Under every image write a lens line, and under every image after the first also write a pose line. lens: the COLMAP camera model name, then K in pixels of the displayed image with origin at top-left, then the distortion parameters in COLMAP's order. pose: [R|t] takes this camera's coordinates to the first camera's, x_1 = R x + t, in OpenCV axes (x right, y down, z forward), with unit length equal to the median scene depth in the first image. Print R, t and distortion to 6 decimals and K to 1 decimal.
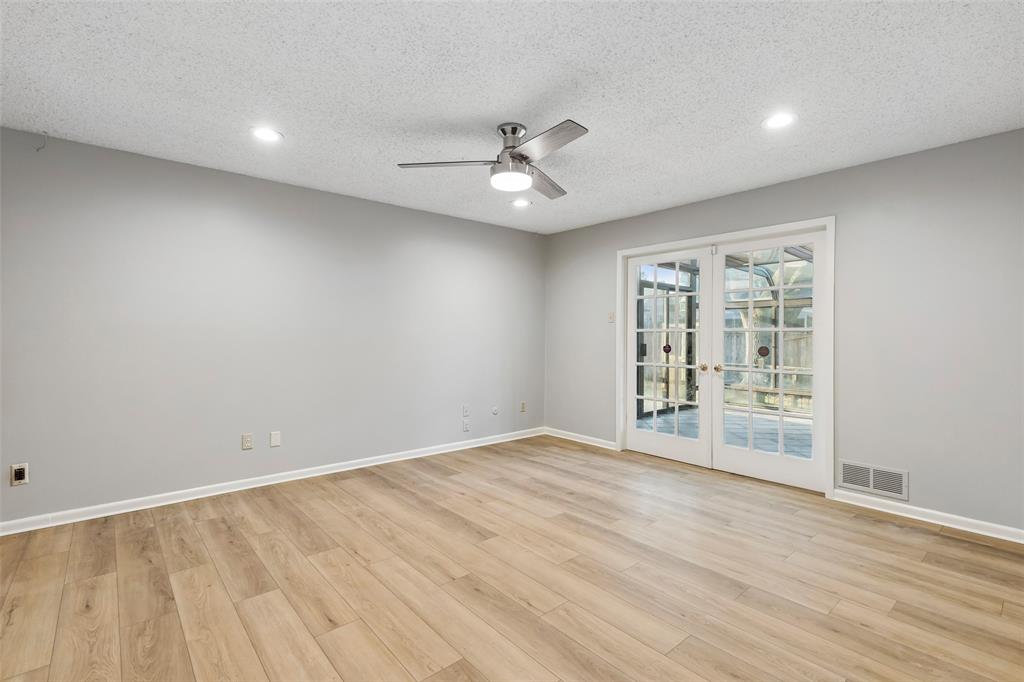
lens RADIAL K [[468.1, 0, 516.9], [0, 468.1, 333.1], [0, 0, 1]] dist [0.004449, -0.000131]
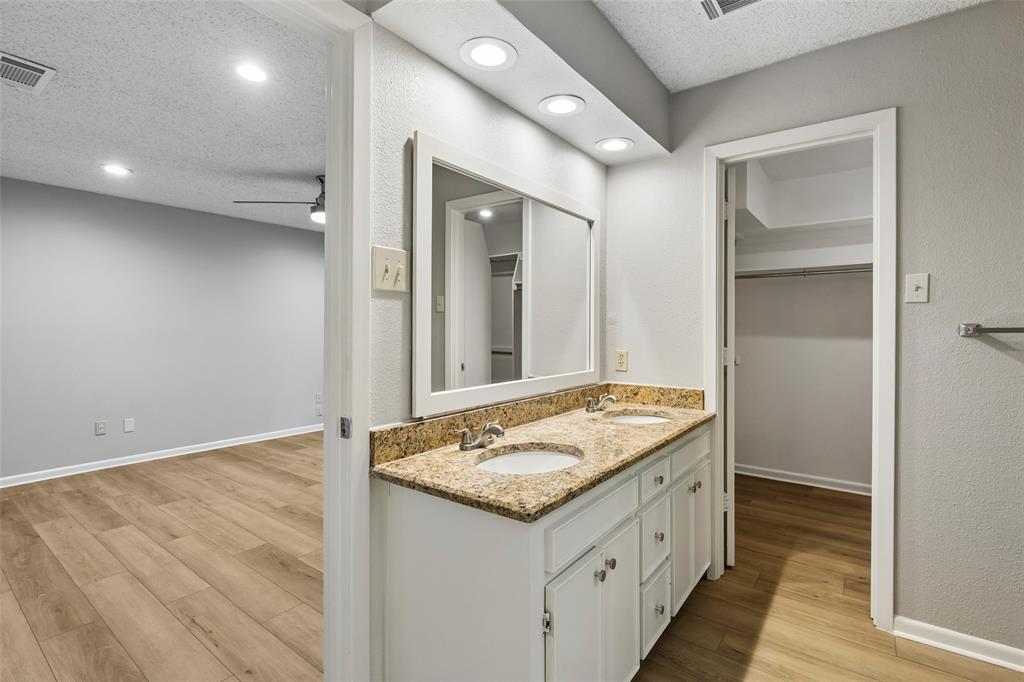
lens RADIAL K [[470.7, 0, 512.8], [0, 470.7, 331.0], [0, 0, 1]] dist [-0.000201, 0.000514]
pose [[0.979124, -0.006375, 0.203163, 0.226385], [0.005534, 0.999974, 0.004707, -0.003147], [-0.203188, -0.003484, 0.979134, -0.418995]]
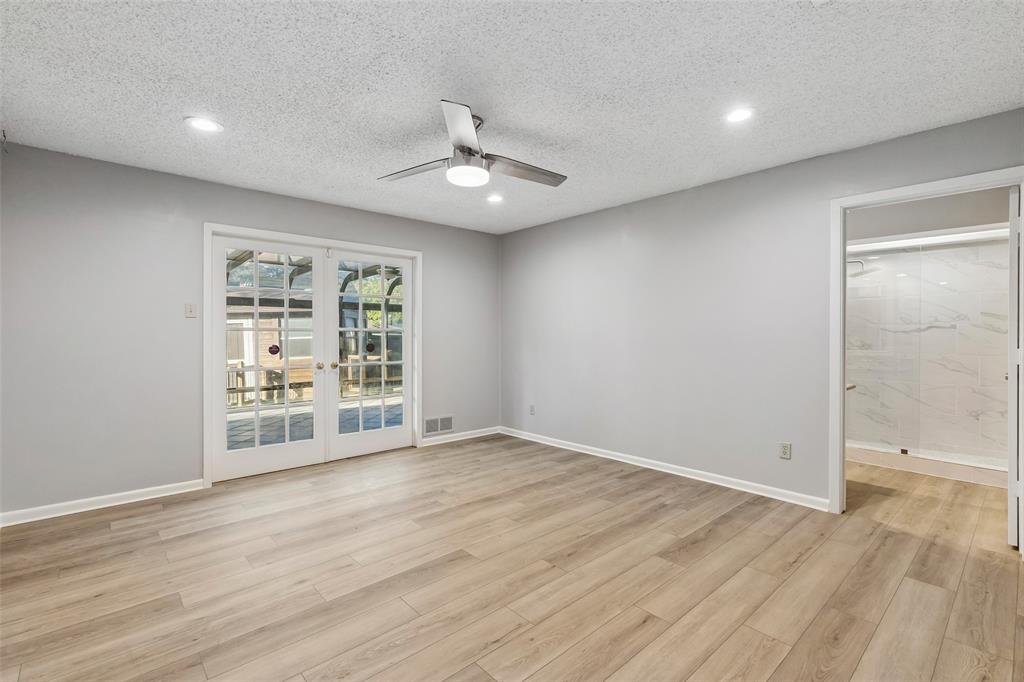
lens RADIAL K [[468.1, 0, 516.9], [0, 468.1, 333.1], [0, 0, 1]] dist [0.004449, -0.000131]
pose [[-0.016716, -0.003561, 0.999854, -0.982860], [-0.000863, 0.999993, 0.003547, -0.005026], [-0.999860, -0.000804, -0.016719, 0.910562]]
